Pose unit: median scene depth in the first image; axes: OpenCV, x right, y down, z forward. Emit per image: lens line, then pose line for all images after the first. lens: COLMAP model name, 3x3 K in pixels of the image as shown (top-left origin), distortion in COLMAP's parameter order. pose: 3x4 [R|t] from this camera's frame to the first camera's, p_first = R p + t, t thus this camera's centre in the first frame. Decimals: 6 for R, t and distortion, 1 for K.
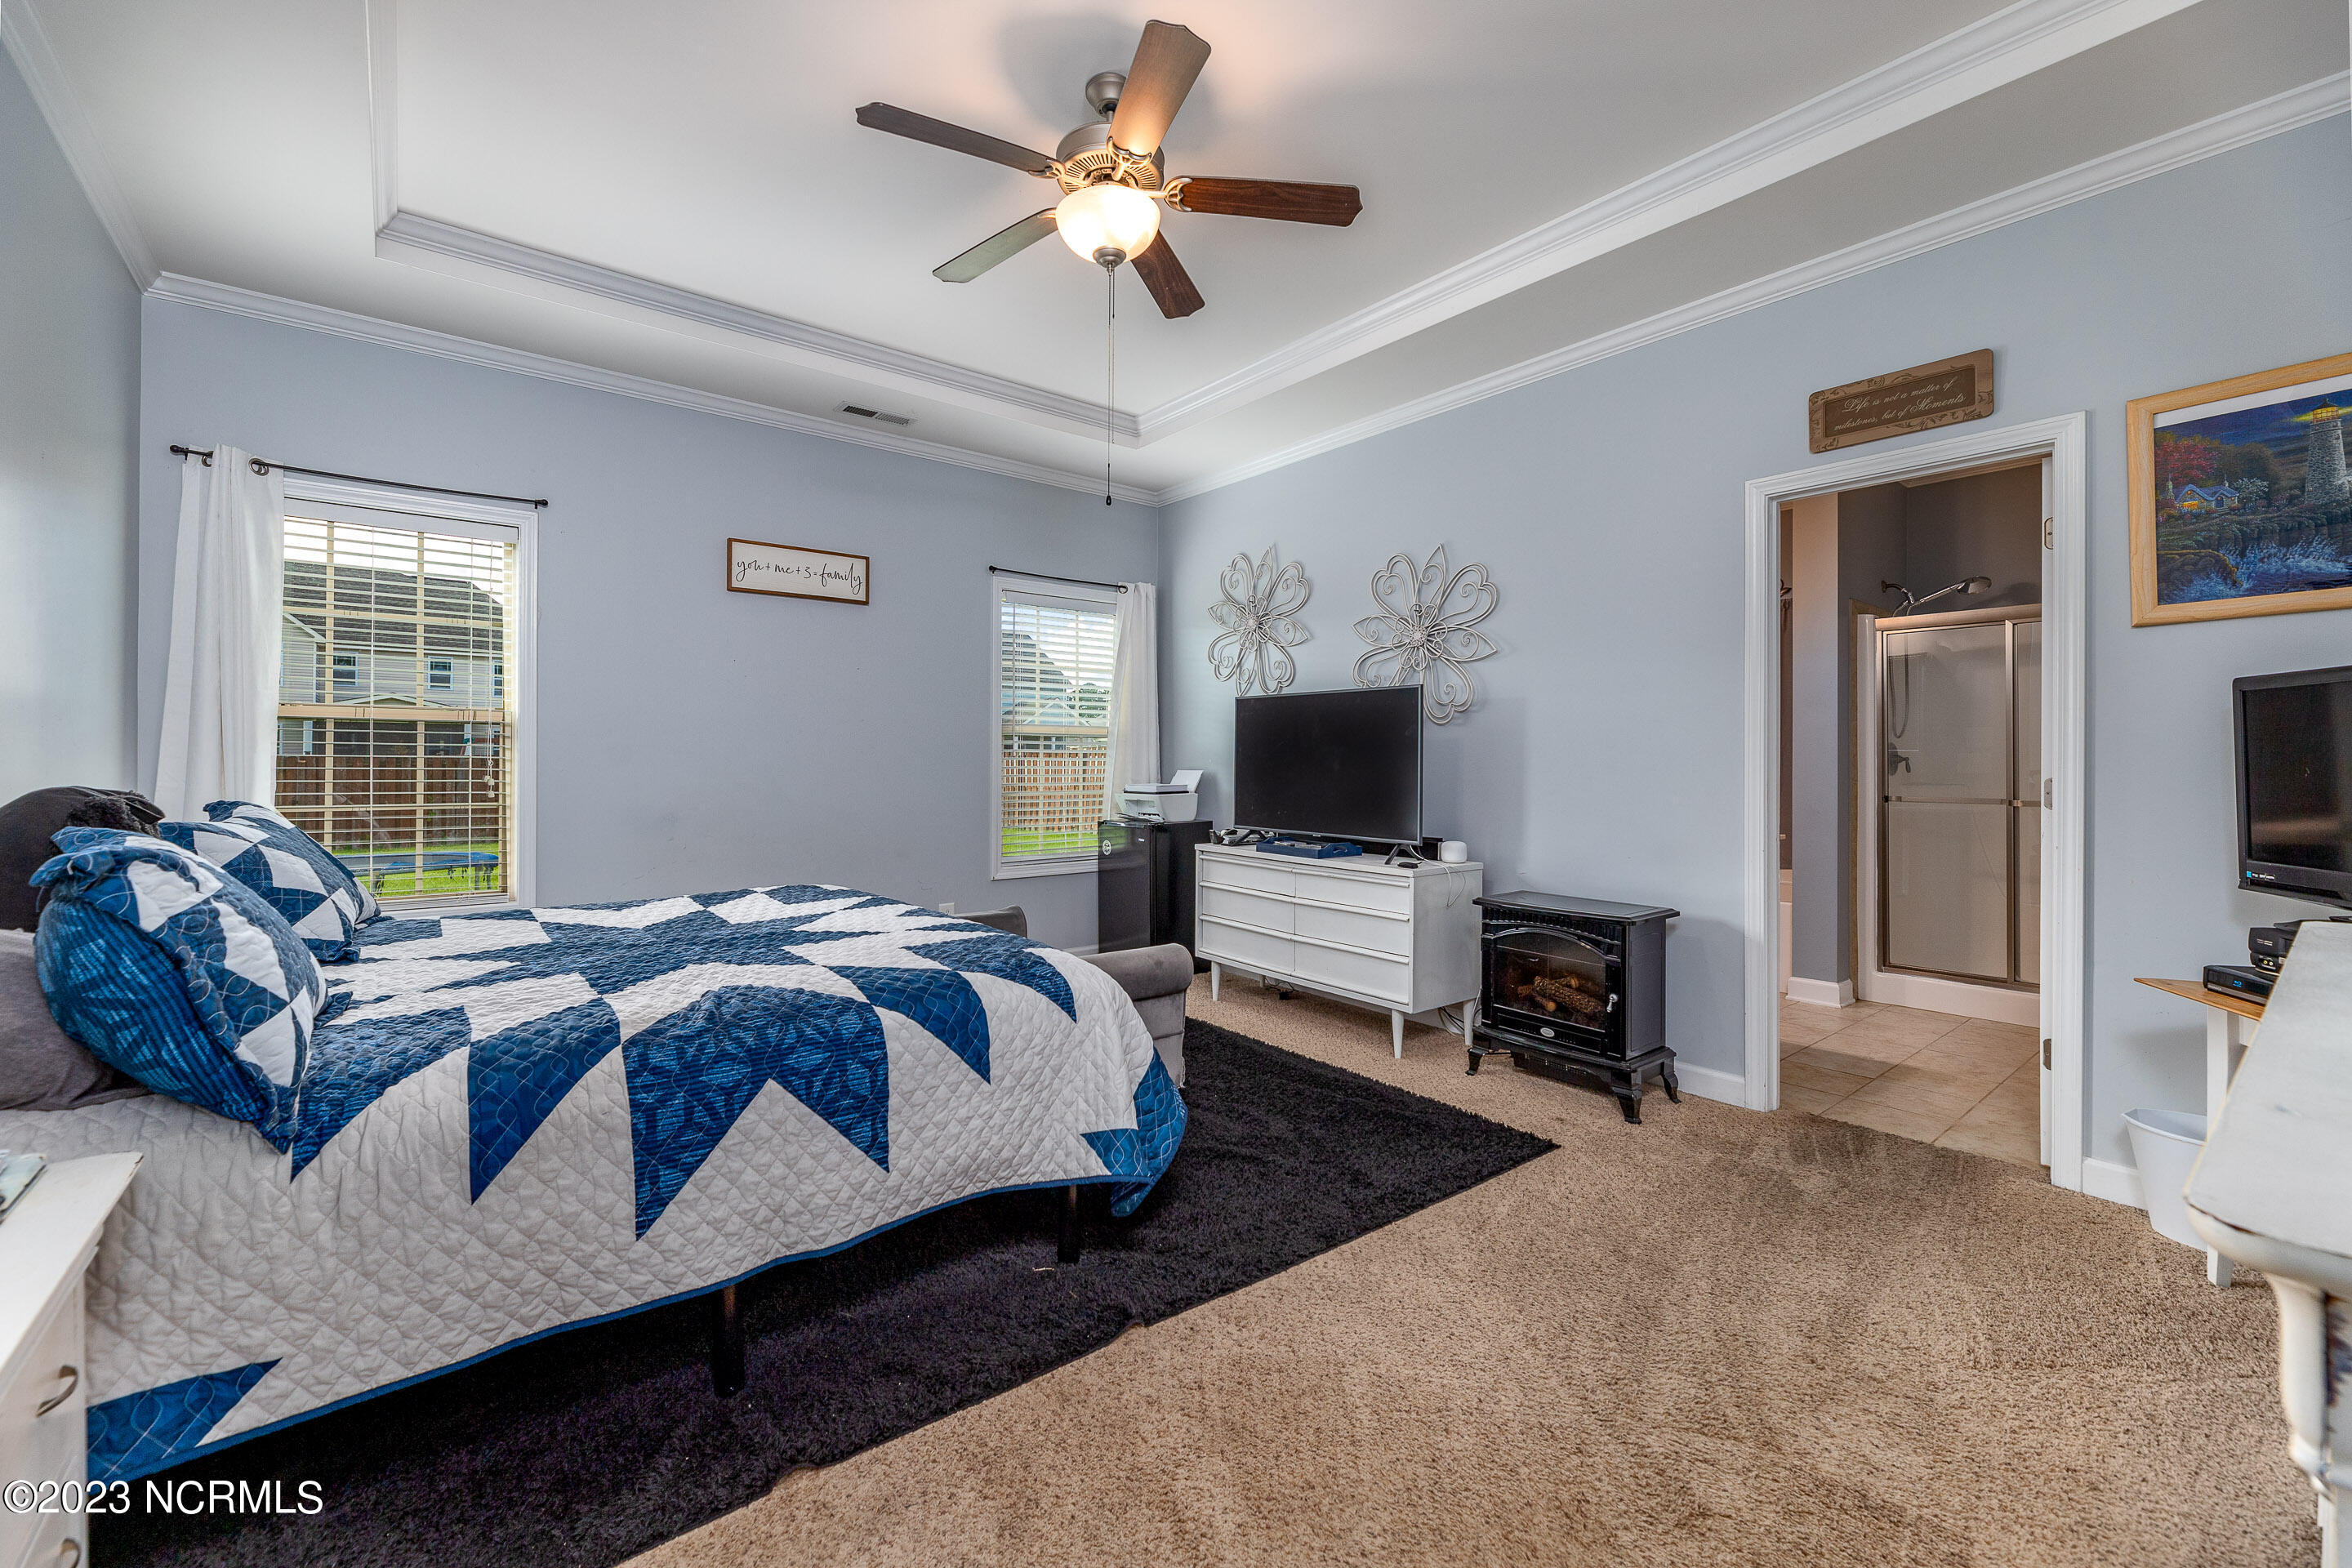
lens RADIAL K [[964.9, 0, 1192.2], [0, 964.9, 770.6], [0, 0, 1]] dist [-0.001046, 0.000002]
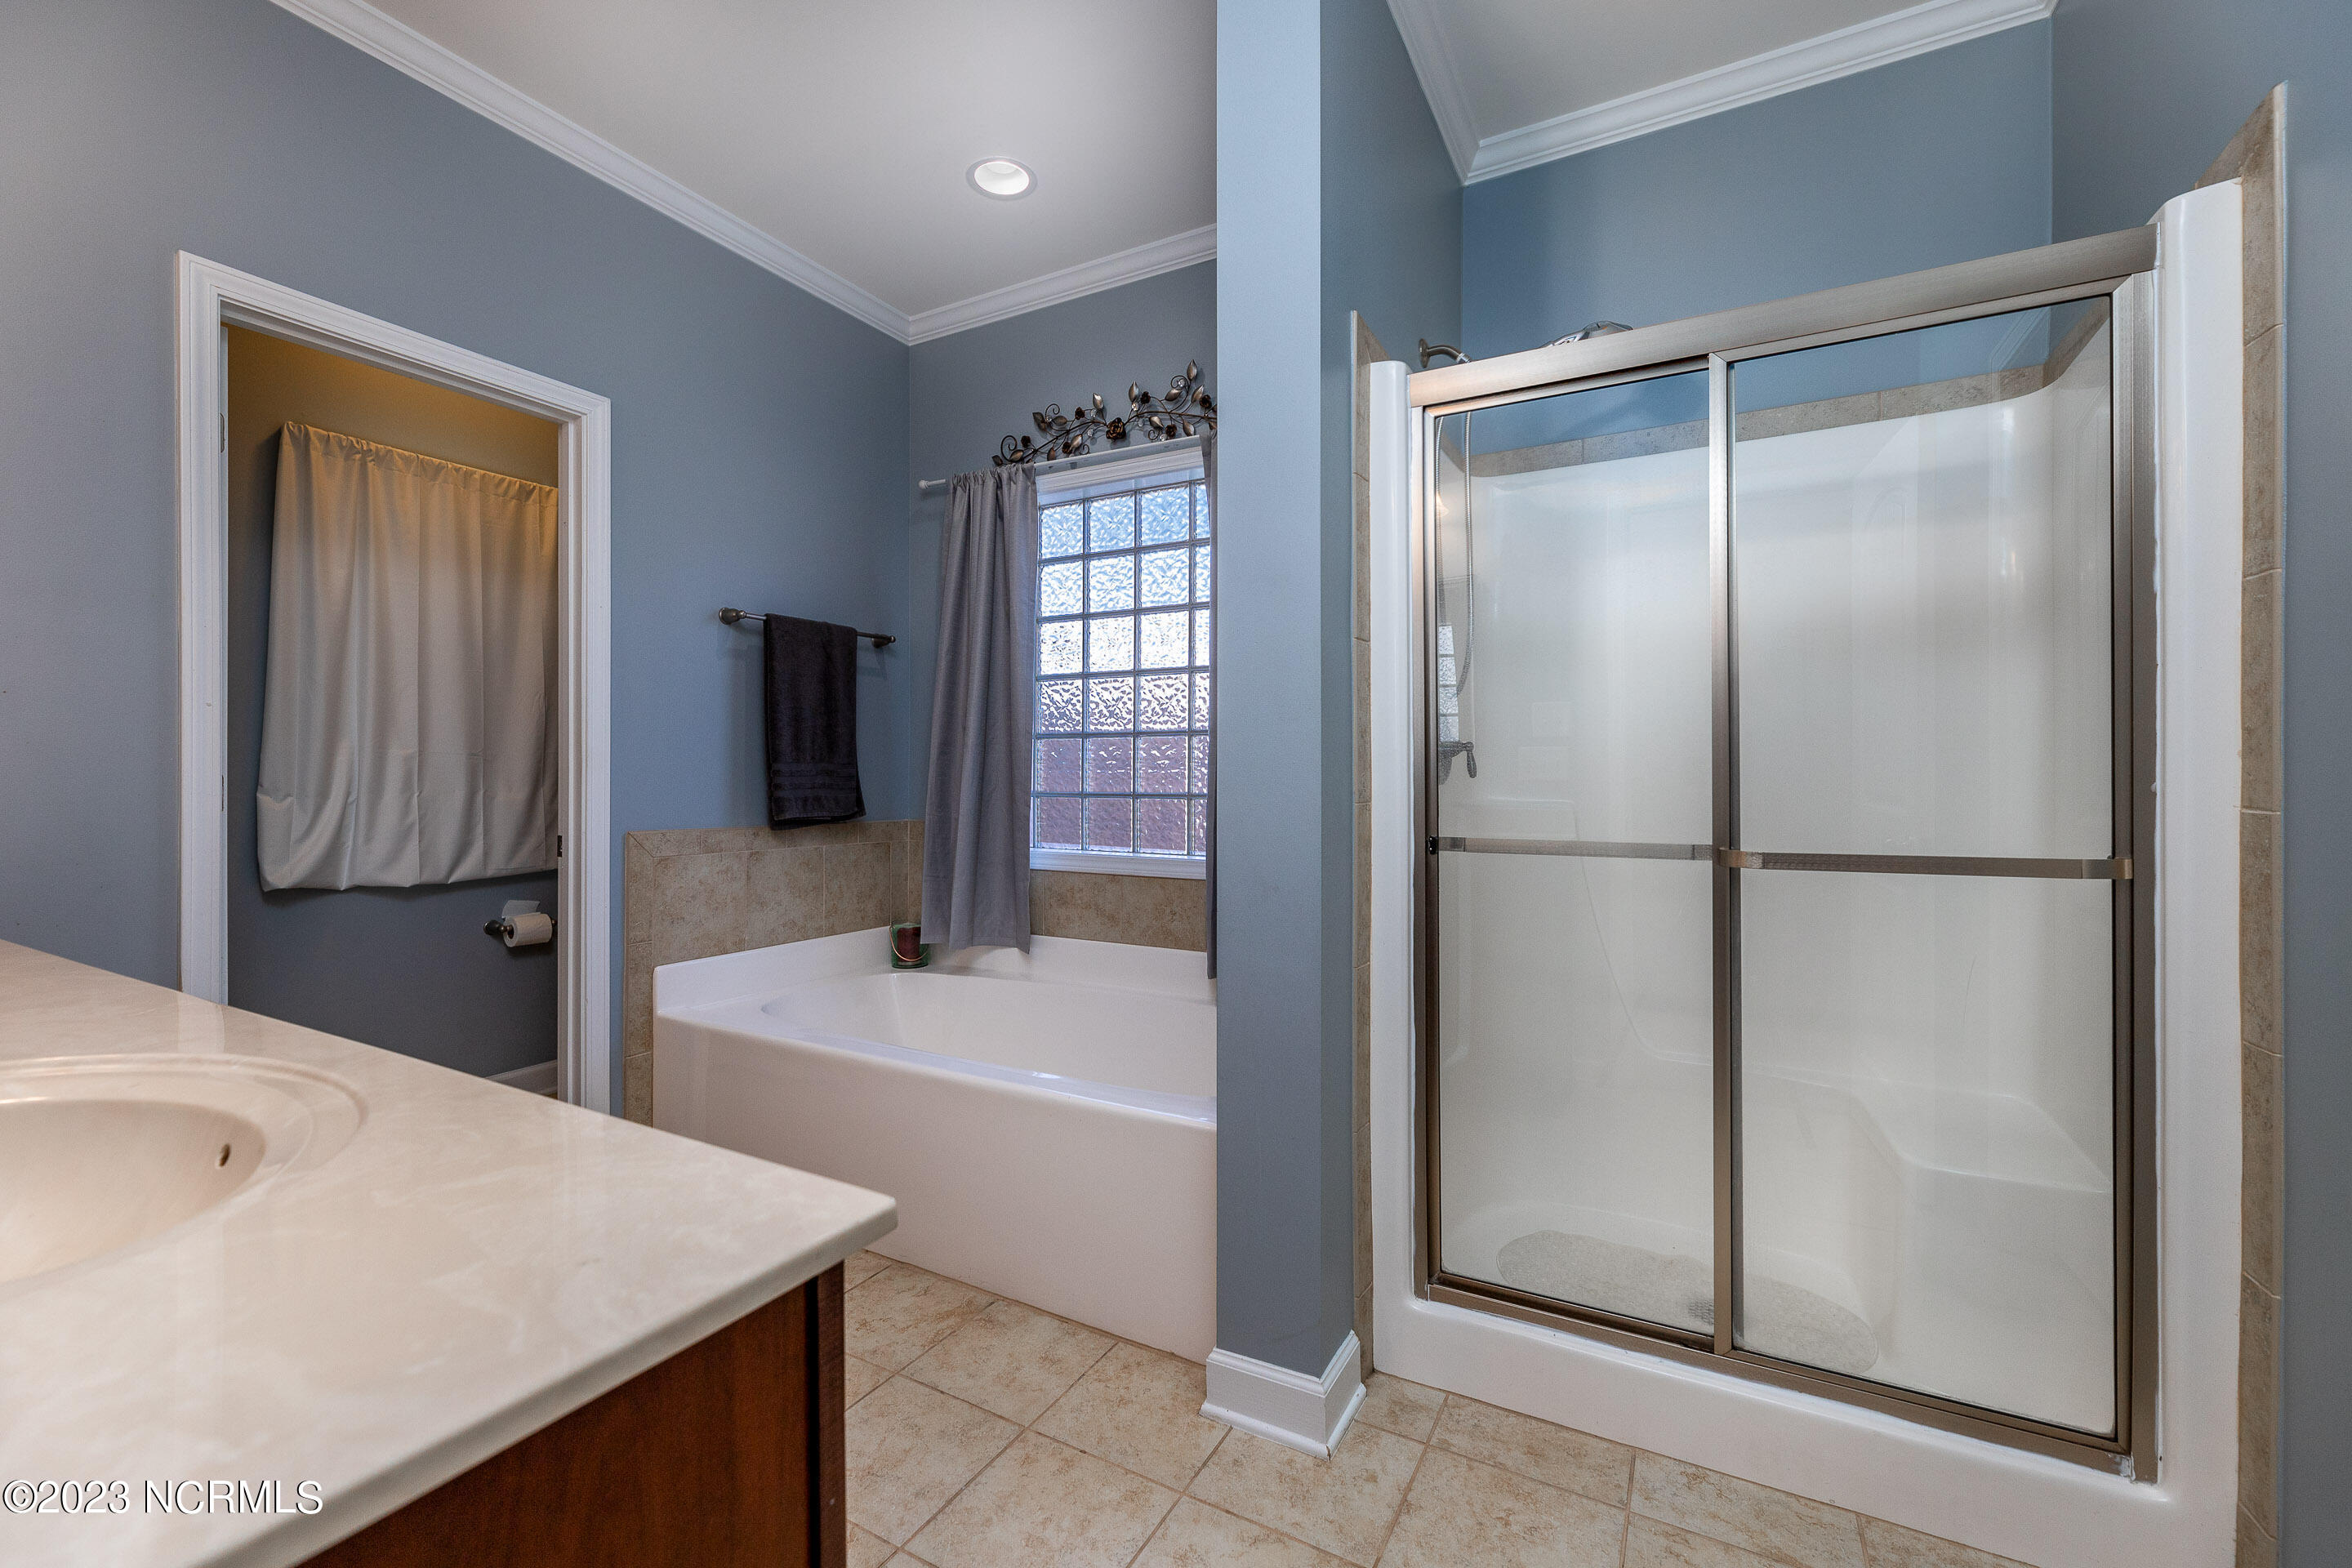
lens RADIAL K [[964.9, 0, 1169.5], [0, 964.9, 782.0], [0, 0, 1]] dist [-0.001046, 0.000002]
pose [[0.929836, -0.000118, 0.367975, 0.479296], [0.000306, 1.000000, -0.000453, 0.004721], [-0.367975, 0.000534, 0.929835, 0.679300]]
